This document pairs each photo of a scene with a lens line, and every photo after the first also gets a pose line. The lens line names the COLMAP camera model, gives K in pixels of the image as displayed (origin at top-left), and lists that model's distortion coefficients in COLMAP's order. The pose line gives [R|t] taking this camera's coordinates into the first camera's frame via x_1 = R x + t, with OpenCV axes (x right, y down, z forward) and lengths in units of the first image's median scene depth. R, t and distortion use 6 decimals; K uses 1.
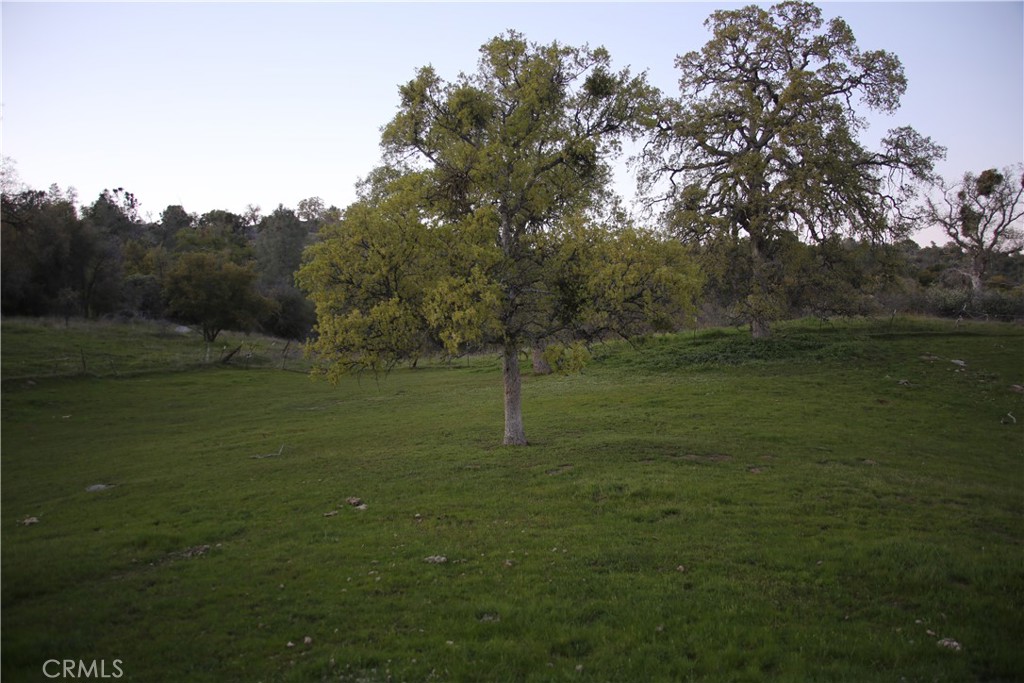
lens RADIAL K [[831.3, 0, 508.4], [0, 831.3, 341.0], [0, 0, 1]] dist [-0.065219, 0.018586]
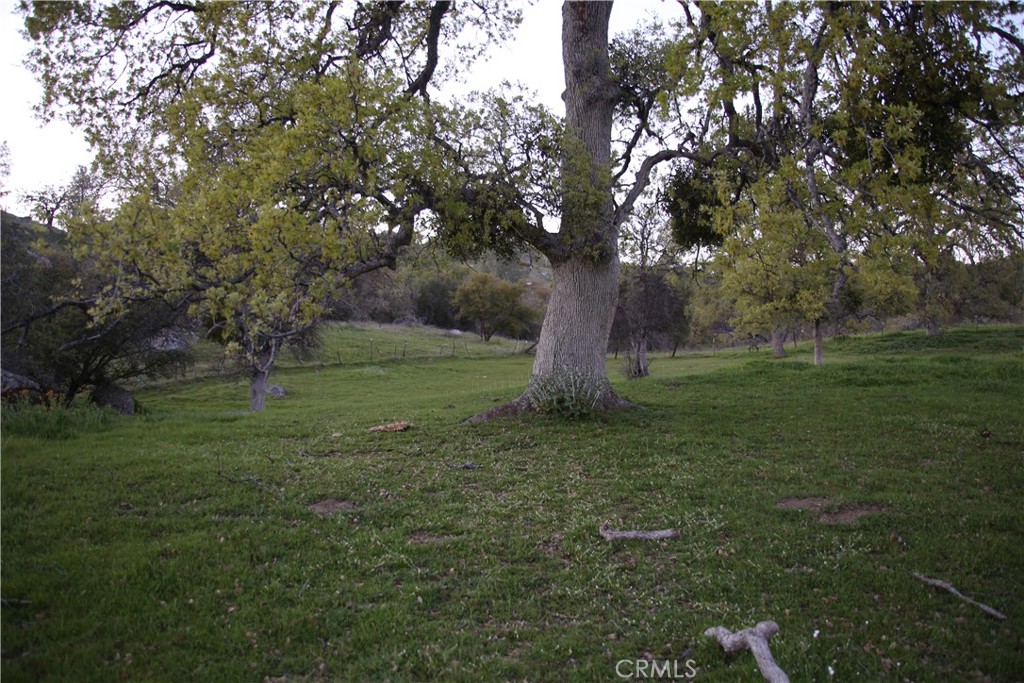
lens RADIAL K [[831.3, 0, 516.0], [0, 831.3, 339.4], [0, 0, 1]] dist [-0.065219, 0.018586]
pose [[0.987372, 0.012432, -0.157931, -0.168213], [-0.015709, 0.999686, -0.019522, 0.038375], [0.157639, 0.021757, 0.987257, -0.469225]]
